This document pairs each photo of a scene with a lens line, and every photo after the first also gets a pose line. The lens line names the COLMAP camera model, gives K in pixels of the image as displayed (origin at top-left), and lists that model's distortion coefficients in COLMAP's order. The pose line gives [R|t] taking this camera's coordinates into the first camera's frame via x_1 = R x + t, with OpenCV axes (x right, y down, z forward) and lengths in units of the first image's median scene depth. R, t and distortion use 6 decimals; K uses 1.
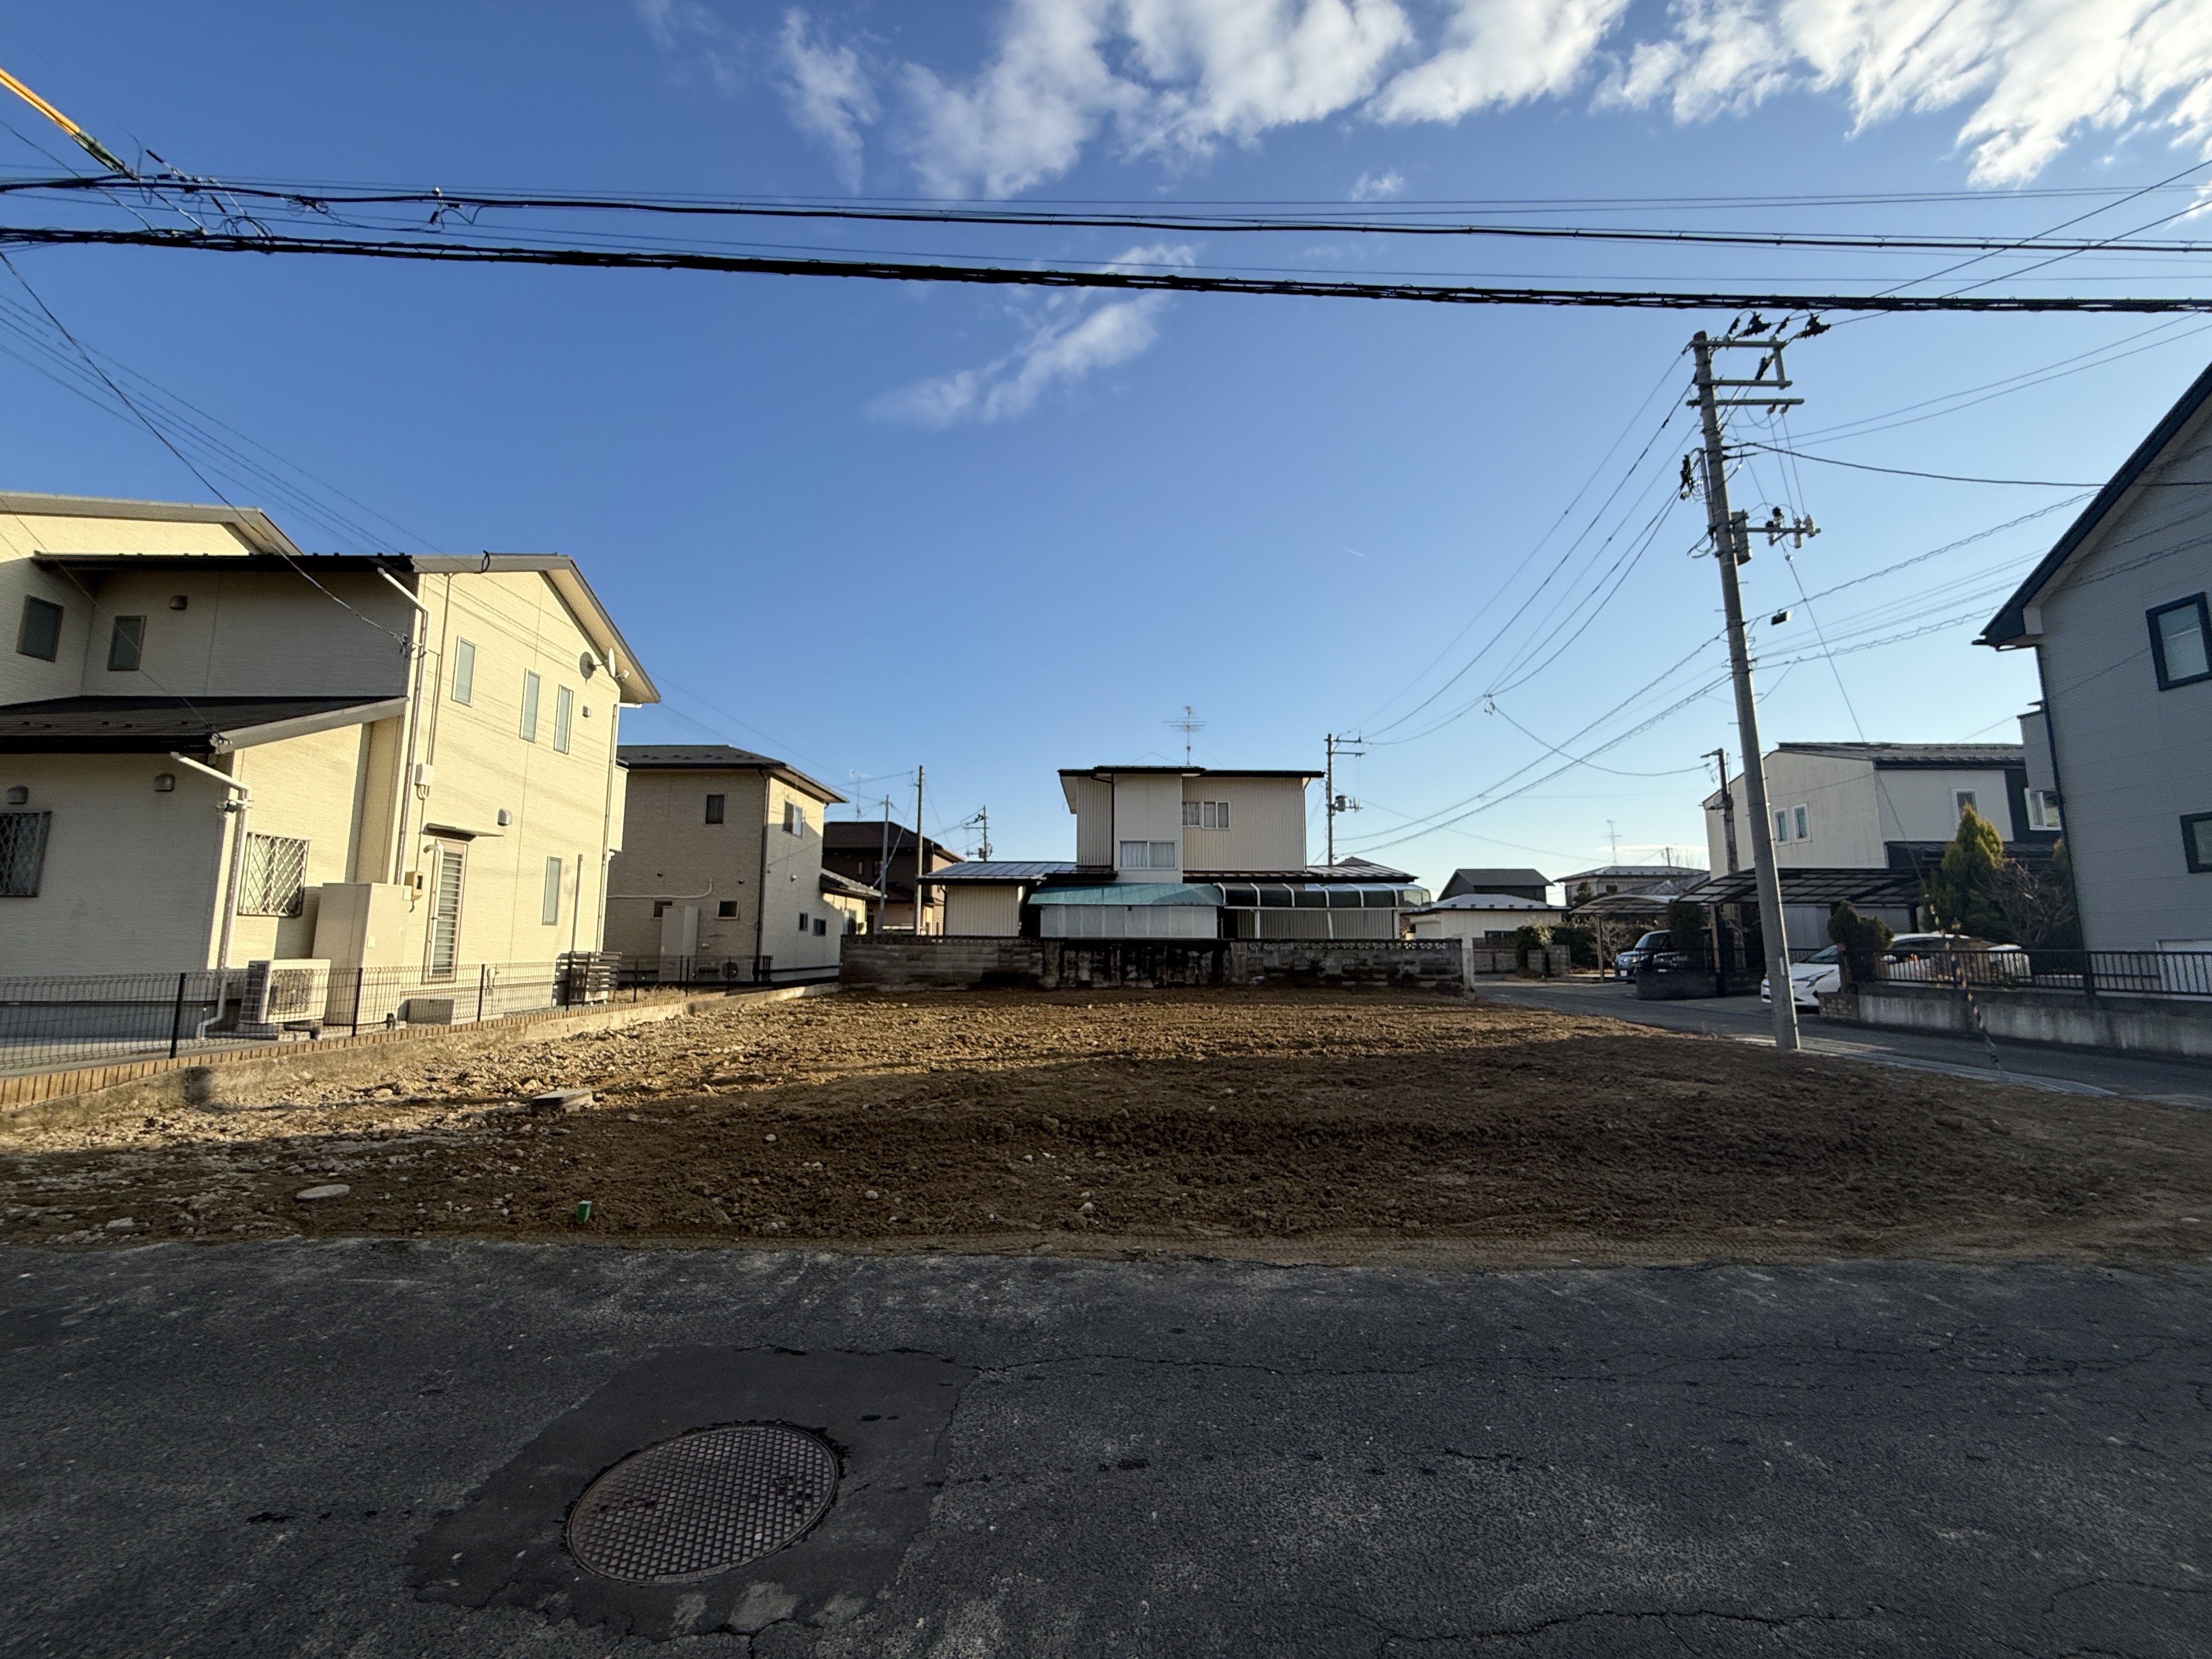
lens RADIAL K [[878.0, 0, 1106.0], [0, 878.0, 829.5], [0, 0, 1]] dist [-0.000047, -0.000025]
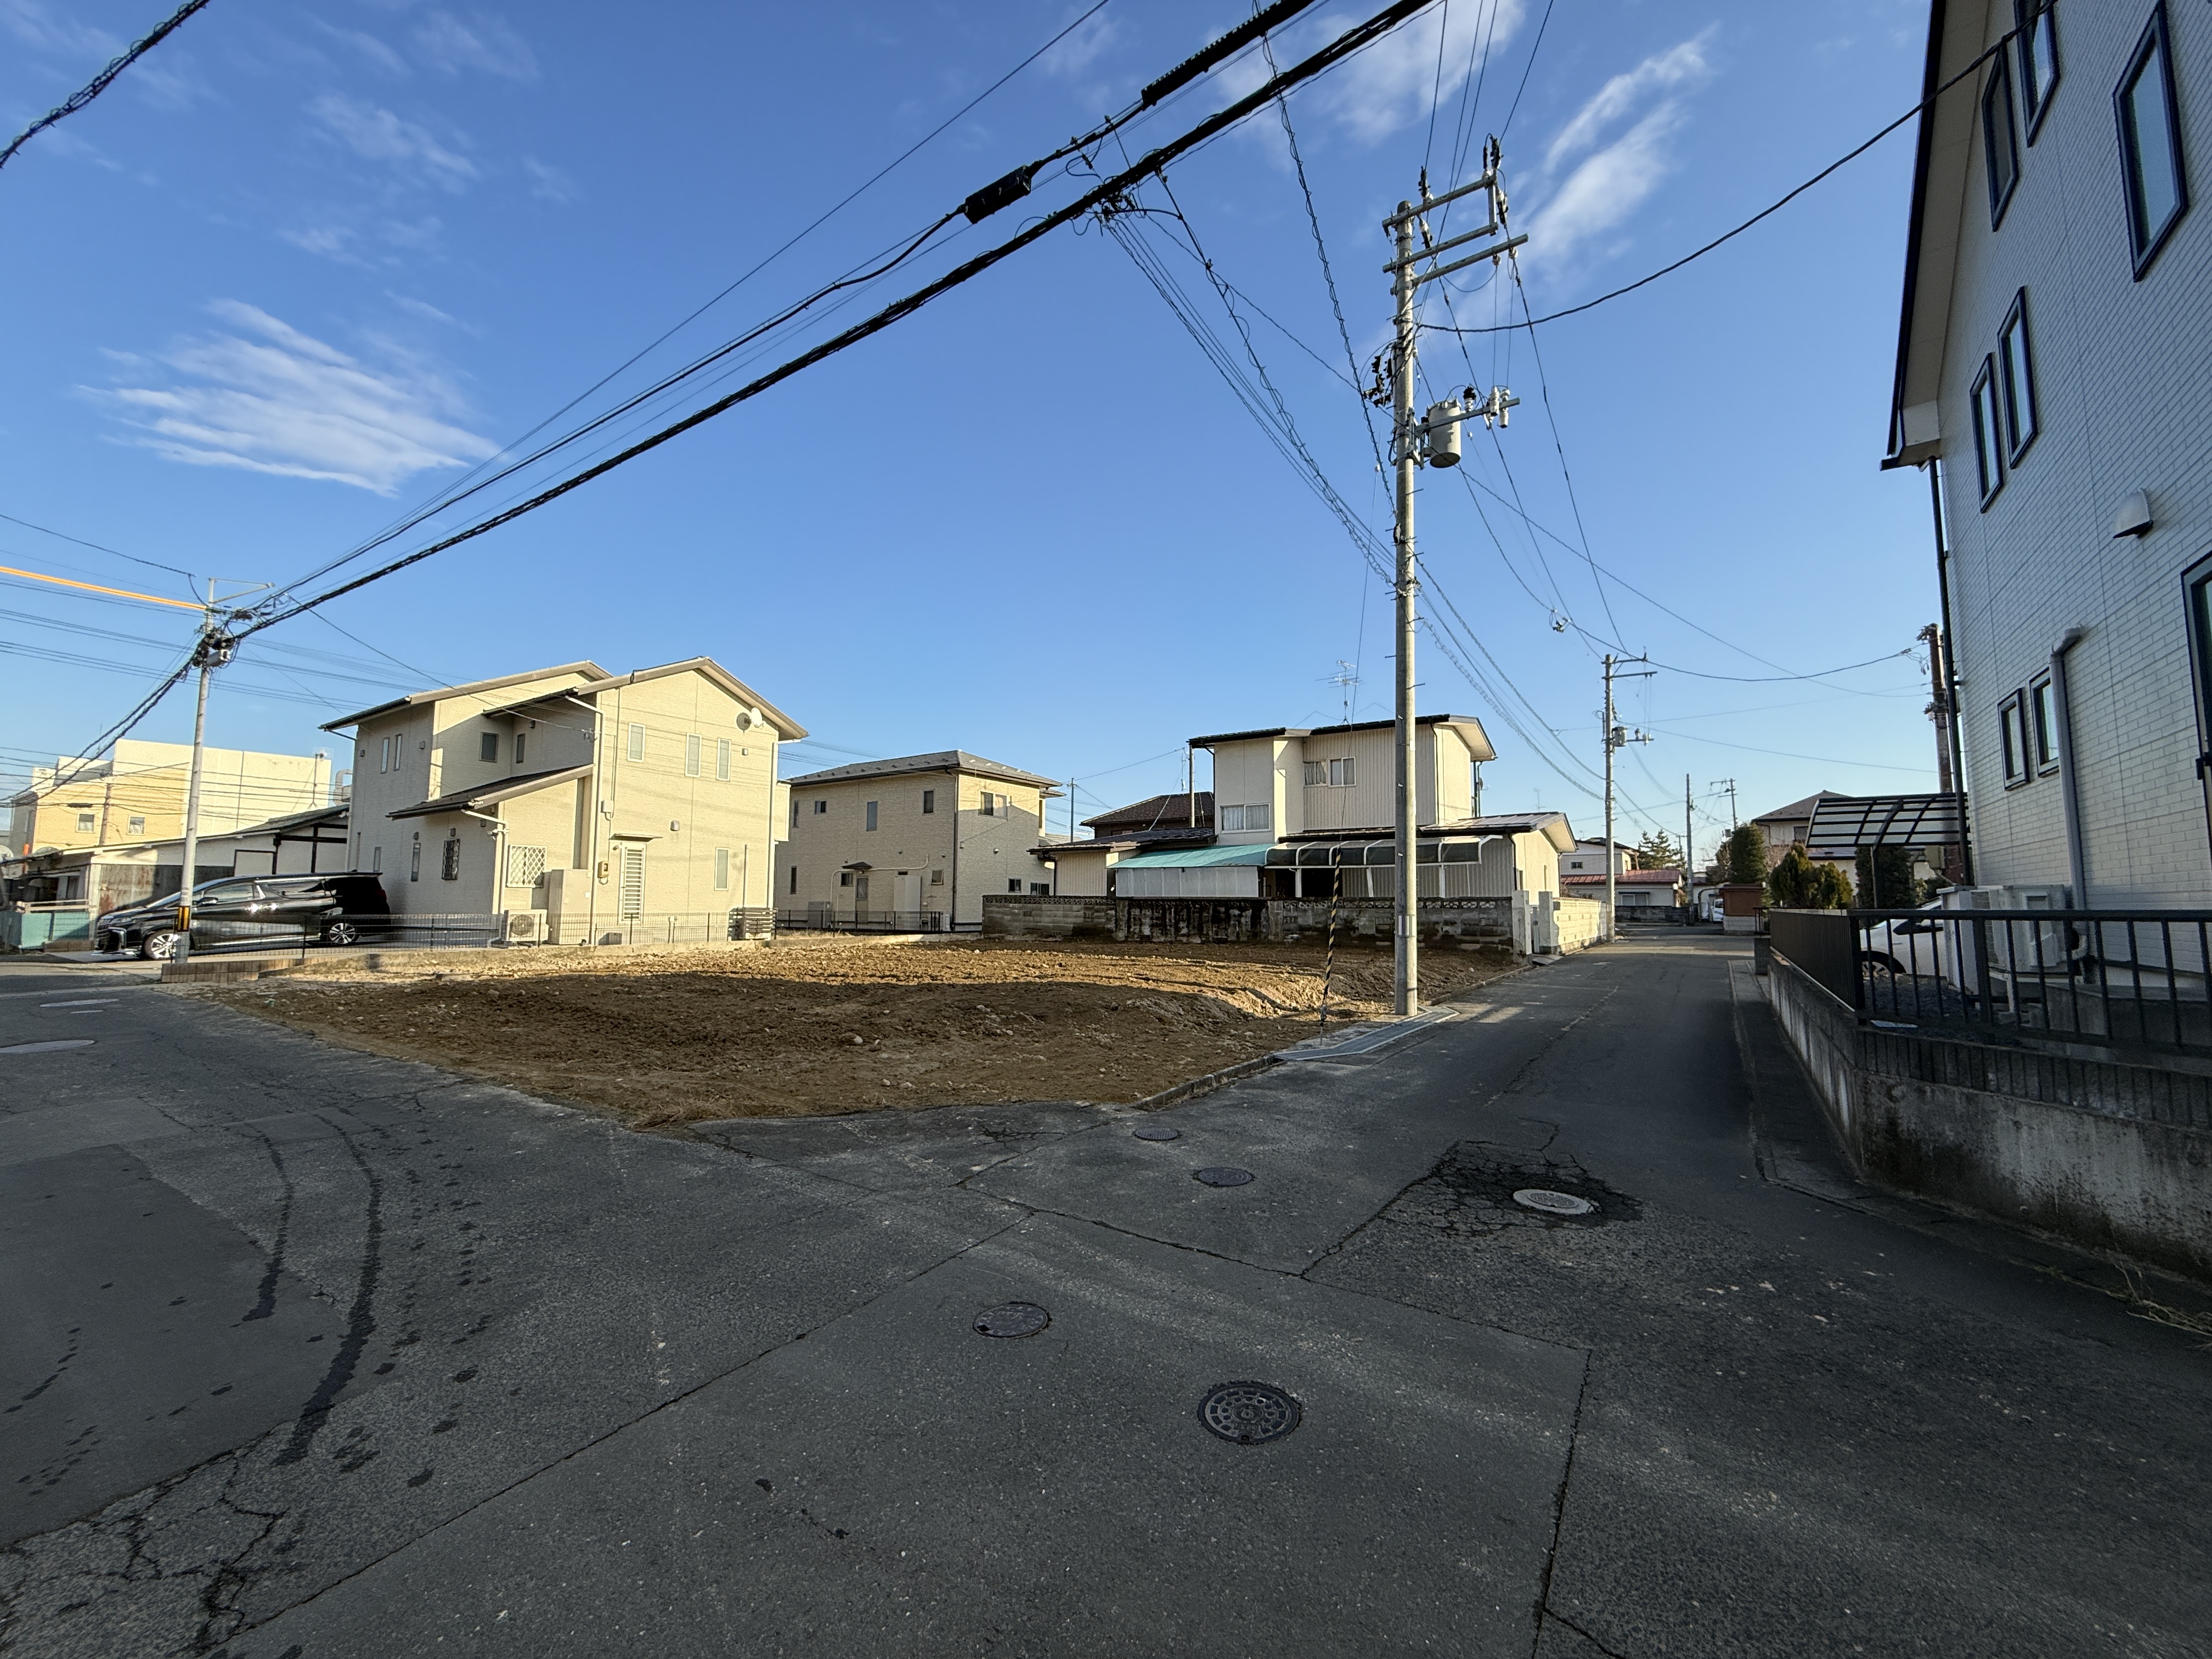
lens RADIAL K [[878.0, 0, 1106.0], [0, 878.0, 829.5], [0, 0, 1]] dist [-0.000047, -0.000025]
pose [[0.829498, -0.046585, -0.556564, 0.898419], [0.071171, 0.997208, 0.022605, 0.013482], [0.553957, -0.058362, 0.830497, 0.075872]]
